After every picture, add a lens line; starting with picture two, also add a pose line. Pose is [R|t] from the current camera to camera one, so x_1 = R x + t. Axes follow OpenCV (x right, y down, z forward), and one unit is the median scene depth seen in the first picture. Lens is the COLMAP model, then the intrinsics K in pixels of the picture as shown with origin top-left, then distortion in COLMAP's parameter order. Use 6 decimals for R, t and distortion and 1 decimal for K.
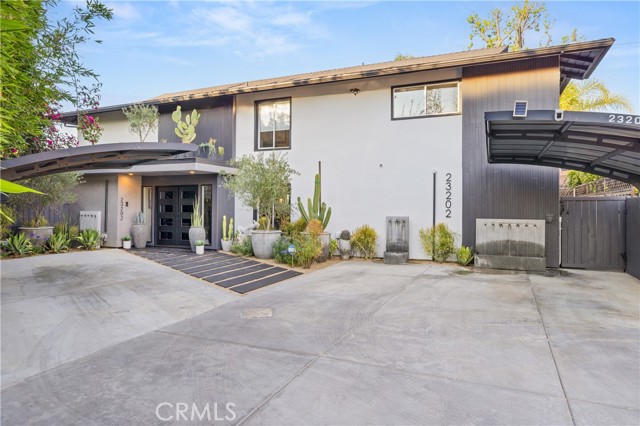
lens RADIAL K [[411.1, 0, 322.0], [0, 411.1, 208.9], [0, 0, 1]] dist [0.030188, 0.000131]
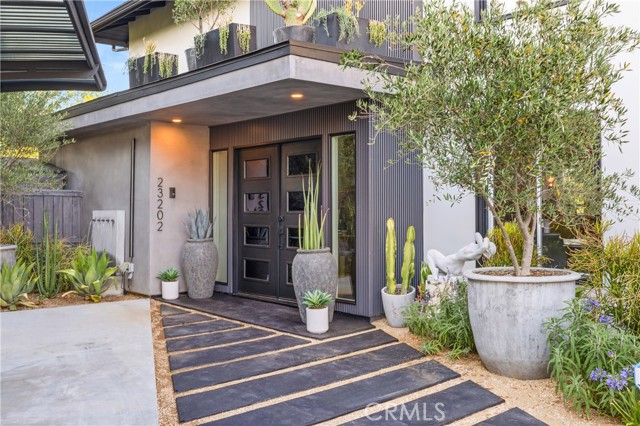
lens RADIAL K [[632.8, 0, 318.9], [0, 632.8, 206.8], [0, 0, 1]] dist [-0.002791, 0.000000]
pose [[0.910598, -0.013345, -0.413079, -0.074387], [0.011623, 0.999910, -0.006682, 0.009022], [0.413131, 0.001284, 0.910671, 0.499497]]
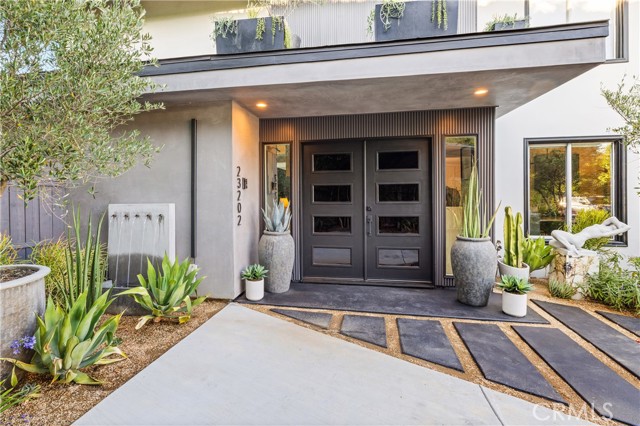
lens RADIAL K [[326.6, 0, 316.1], [0, 326.6, 199.9], [0, 0, 1]] dist [0.030235, 0.000148]
pose [[0.973096, -0.016201, 0.229830, -0.501732], [0.011265, 0.999677, 0.022772, -0.002689], [-0.230124, -0.019571, 0.972964, 0.721732]]
